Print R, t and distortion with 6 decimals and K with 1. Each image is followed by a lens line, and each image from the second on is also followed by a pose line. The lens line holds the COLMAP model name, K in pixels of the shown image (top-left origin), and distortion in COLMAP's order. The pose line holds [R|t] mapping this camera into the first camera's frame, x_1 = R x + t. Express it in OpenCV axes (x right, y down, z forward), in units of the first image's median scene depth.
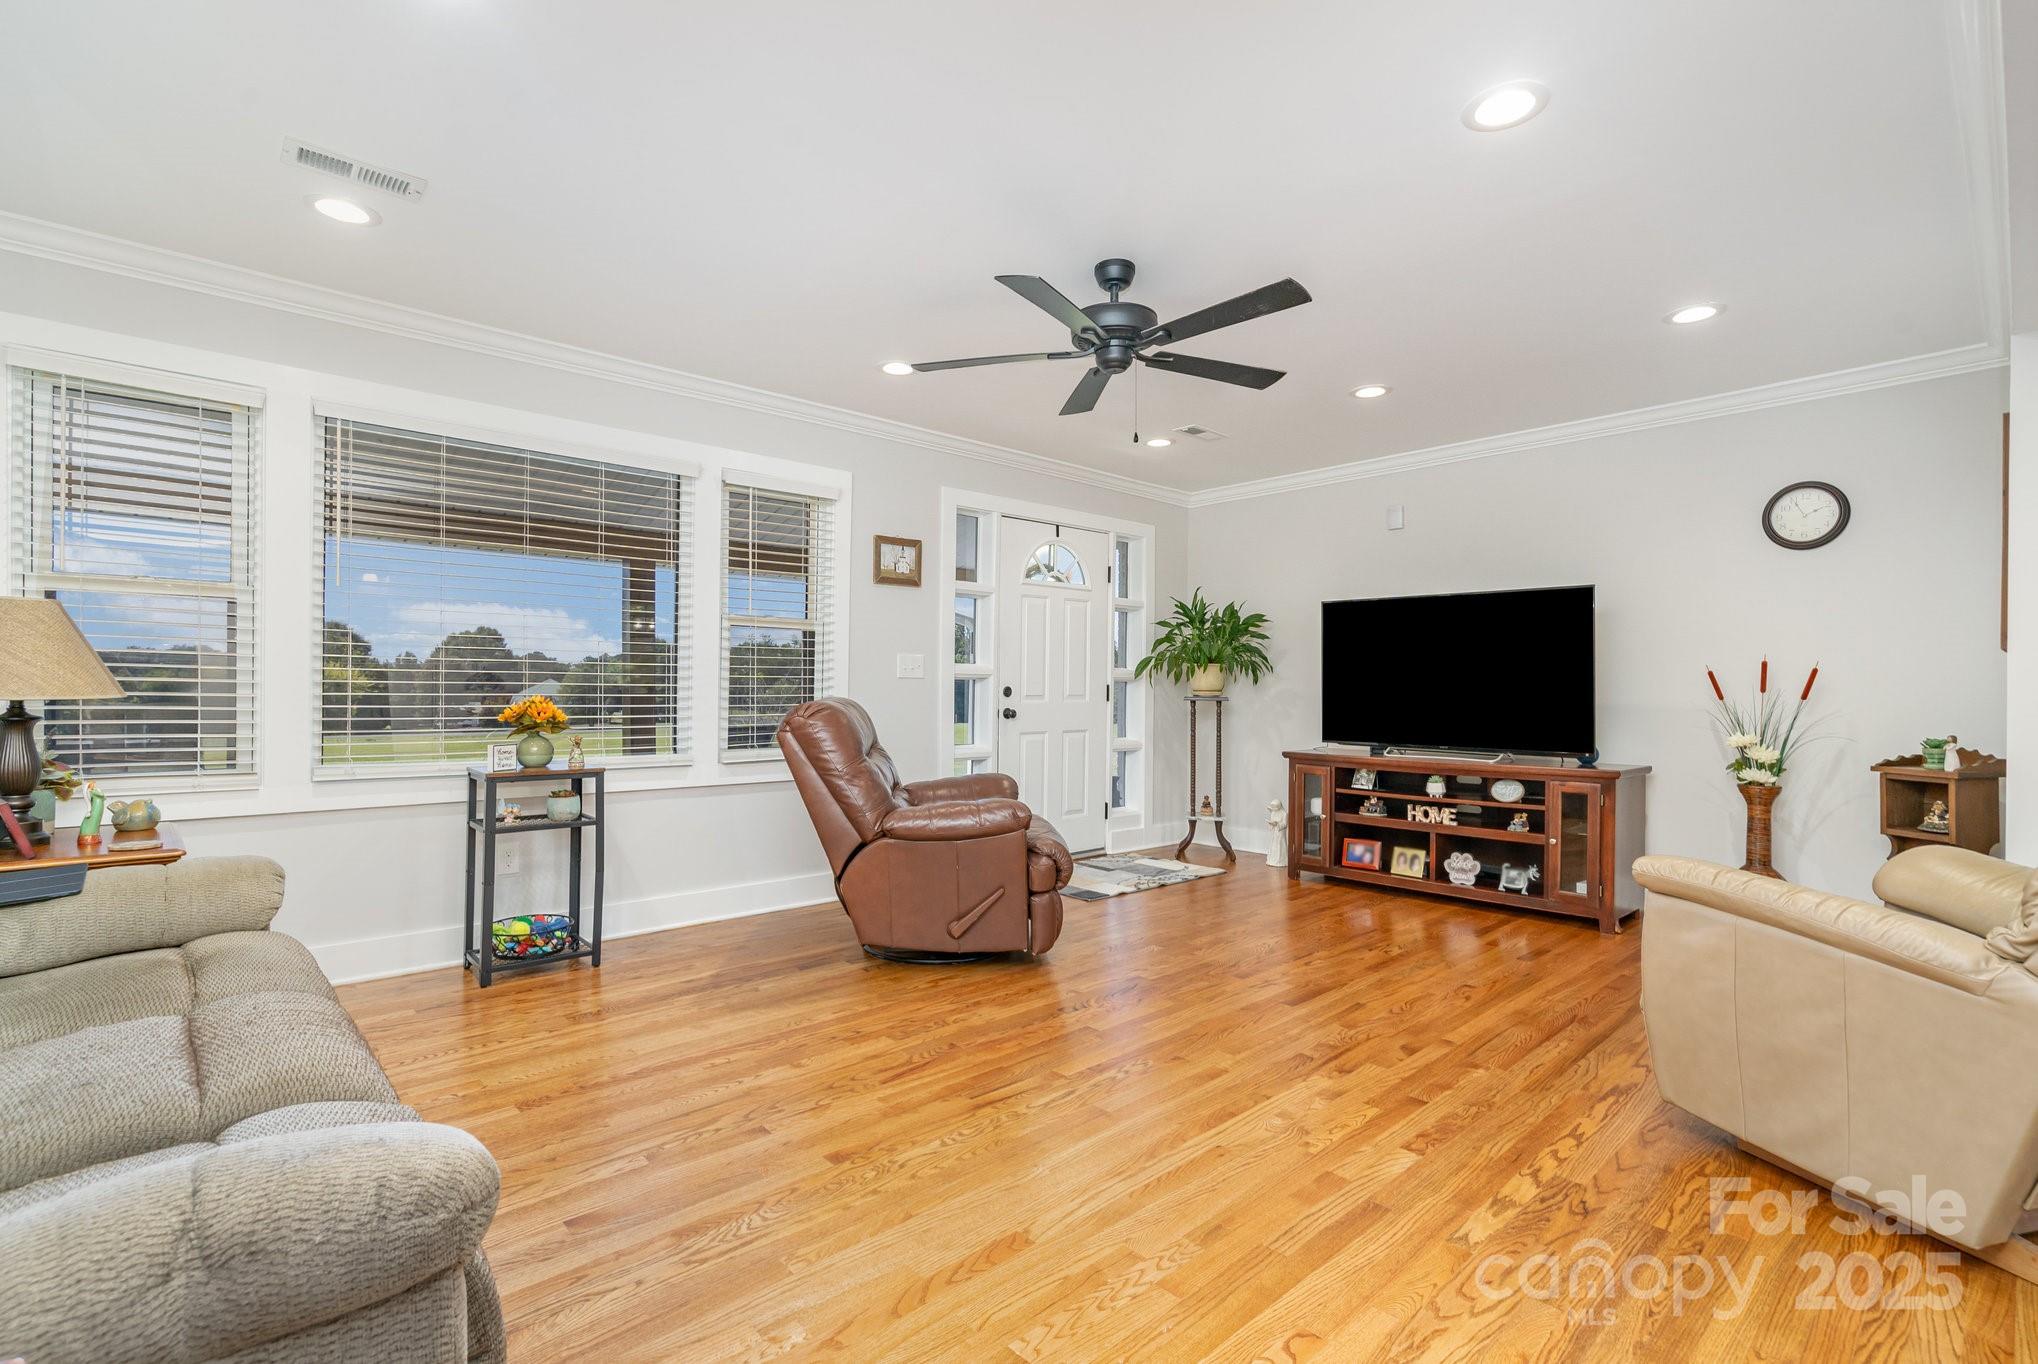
lens RADIAL K [[931.3, 0, 1020.8], [0, 931.3, 682.2], [0, 0, 1]] dist [-0.004511, 0.002139]
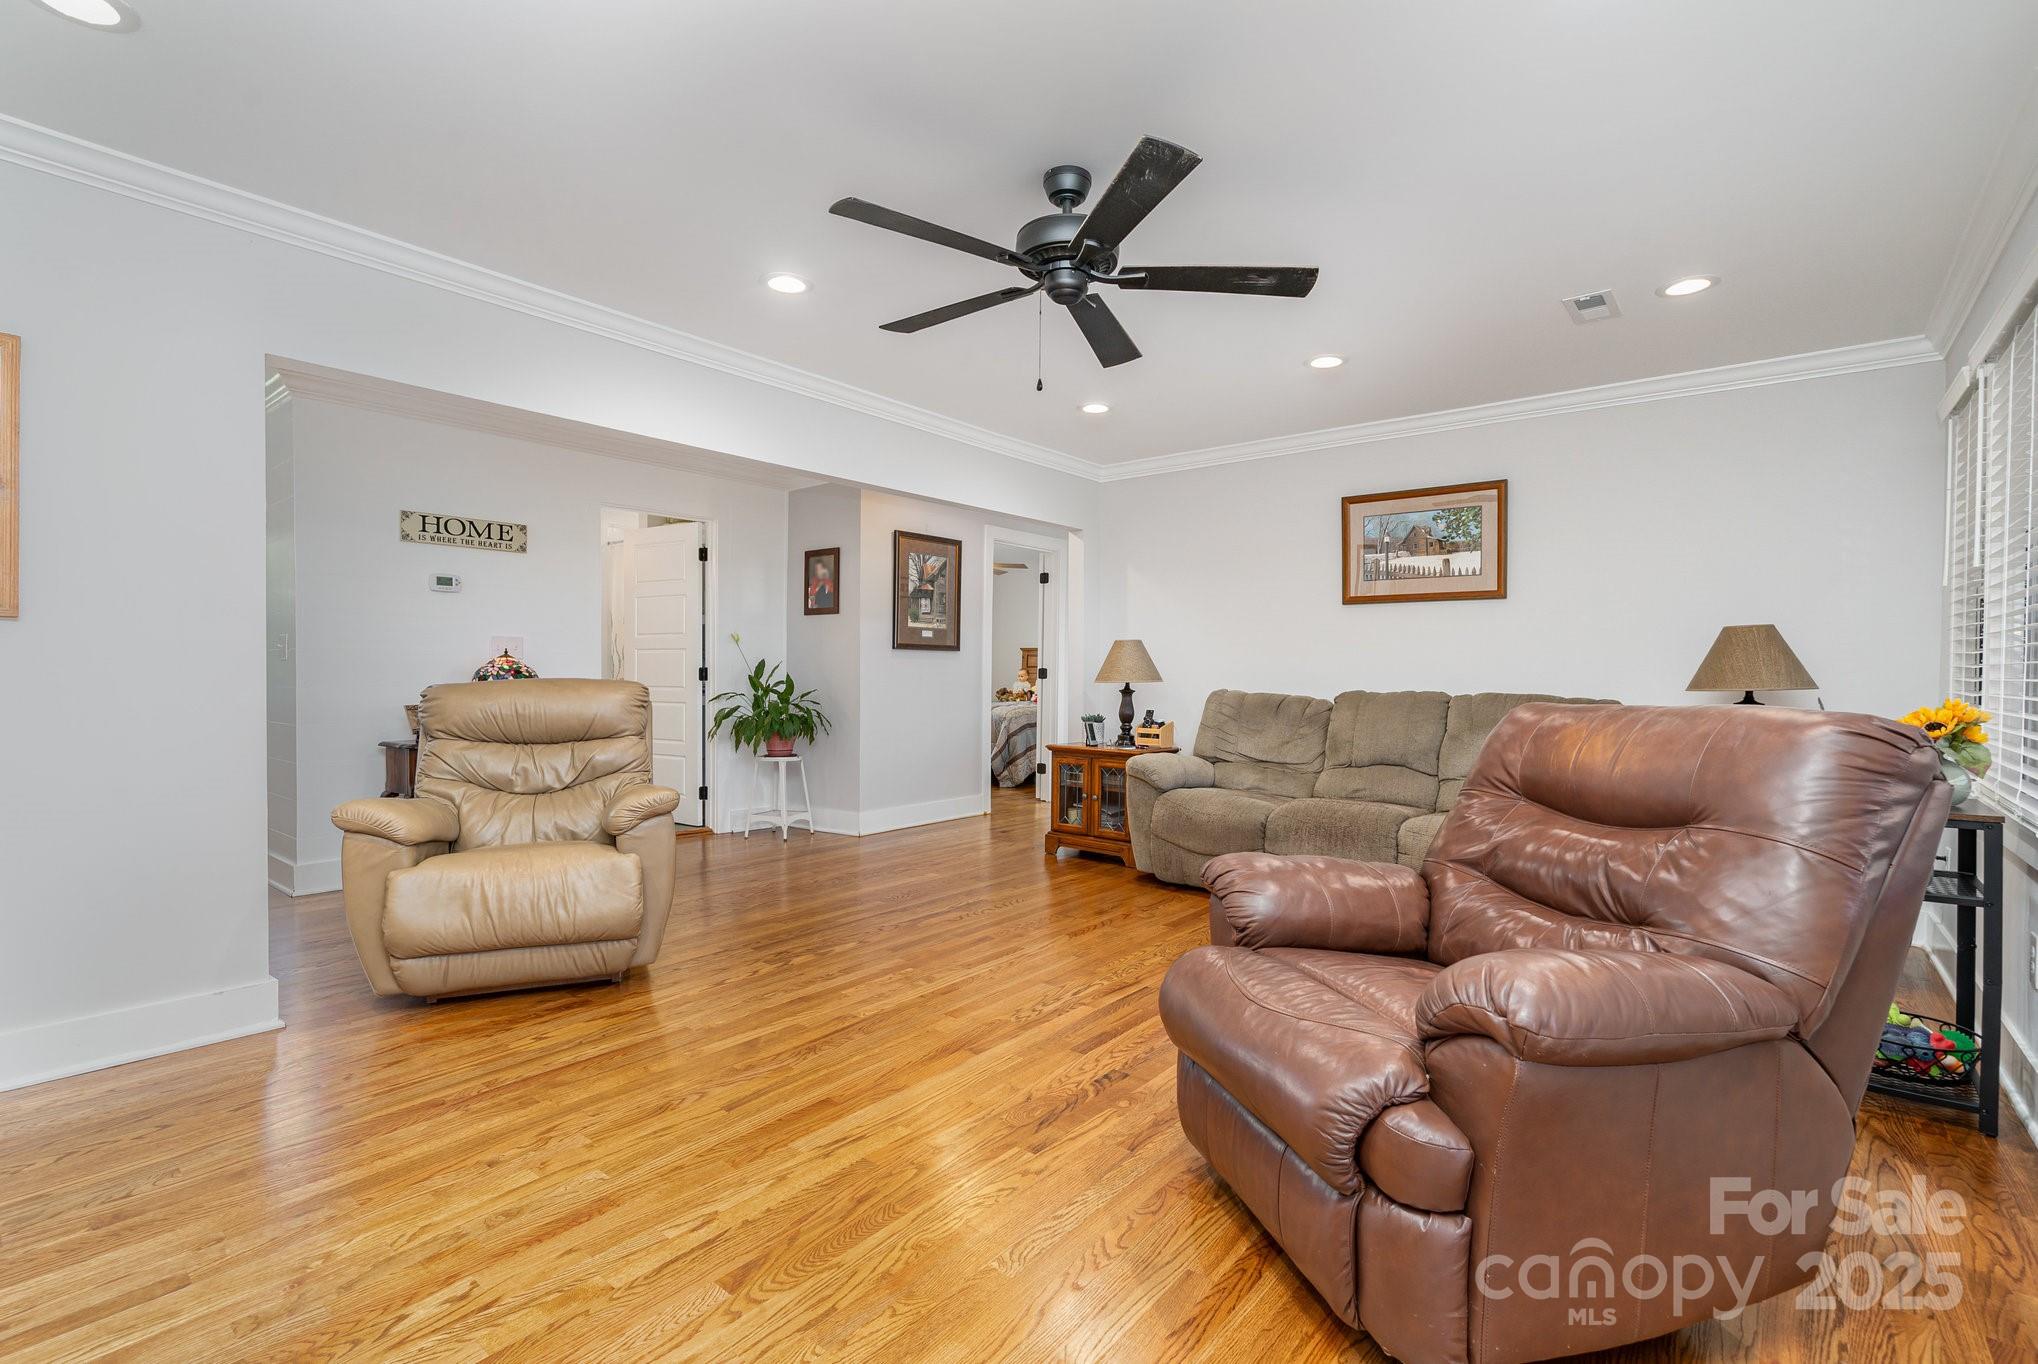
lens RADIAL K [[931.3, 0, 1018.1], [0, 931.3, 683.8], [0, 0, 1]] dist [-0.004511, 0.002139]
pose [[-0.988570, -0.012015, -0.150283, 0.258420], [-0.012788, 0.999910, 0.004178, 0.009709], [0.150220, 0.006052, -0.988634, 1.771747]]
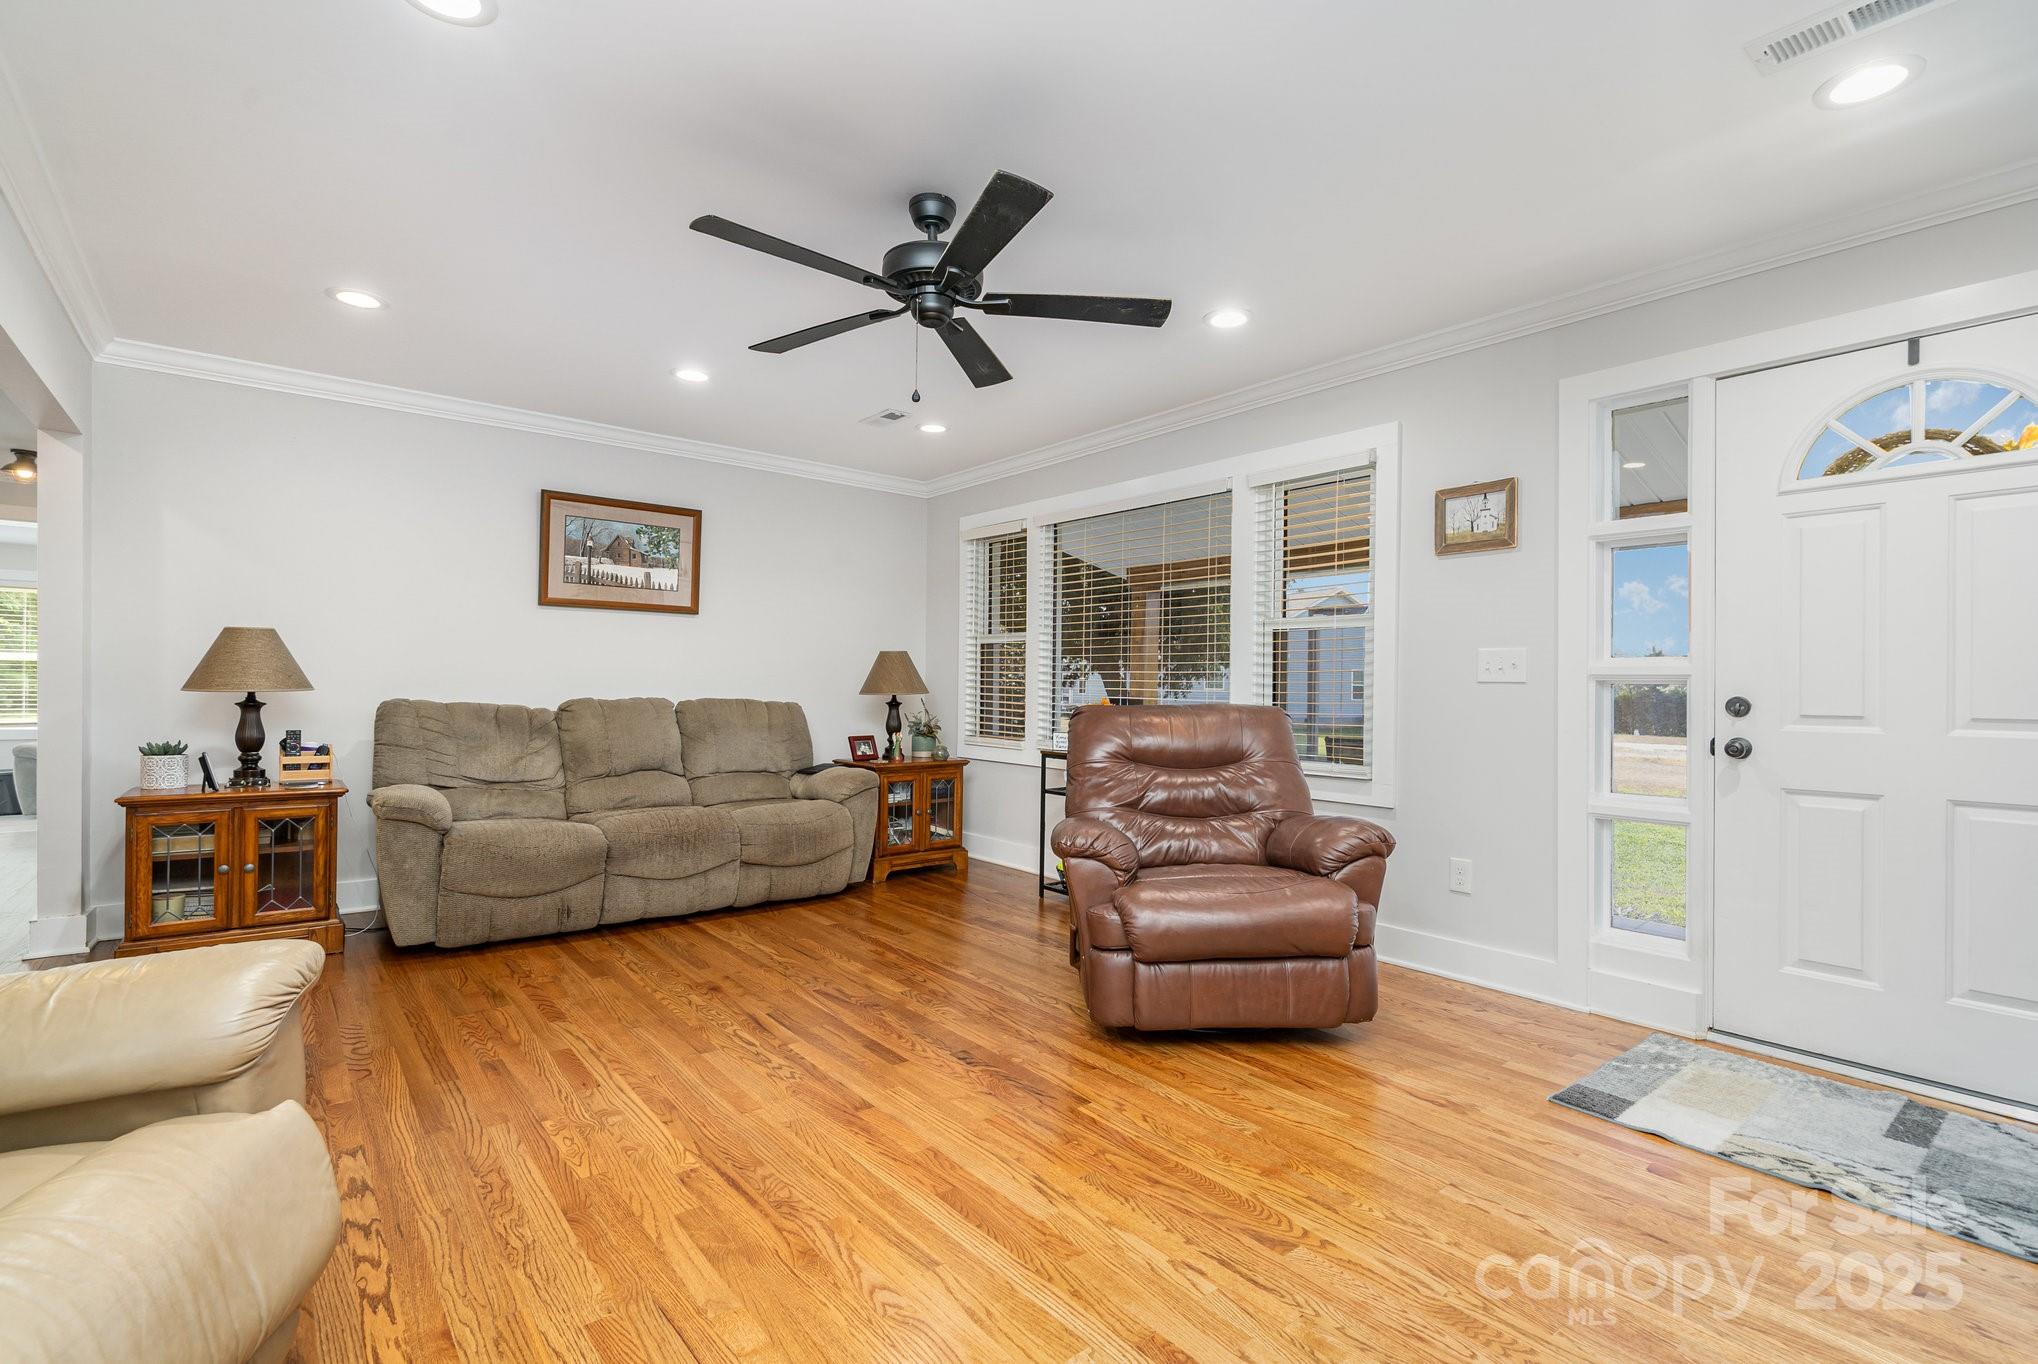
lens RADIAL K [[931.3, 0, 1024.1], [0, 931.3, 681.9], [0, 0, 1]] dist [-0.004511, 0.002139]
pose [[-0.052228, -0.012350, -0.998559, 0.926940], [-0.006196, 0.999908, -0.012043, 0.008232], [0.998616, 0.005558, -0.052300, 1.096736]]
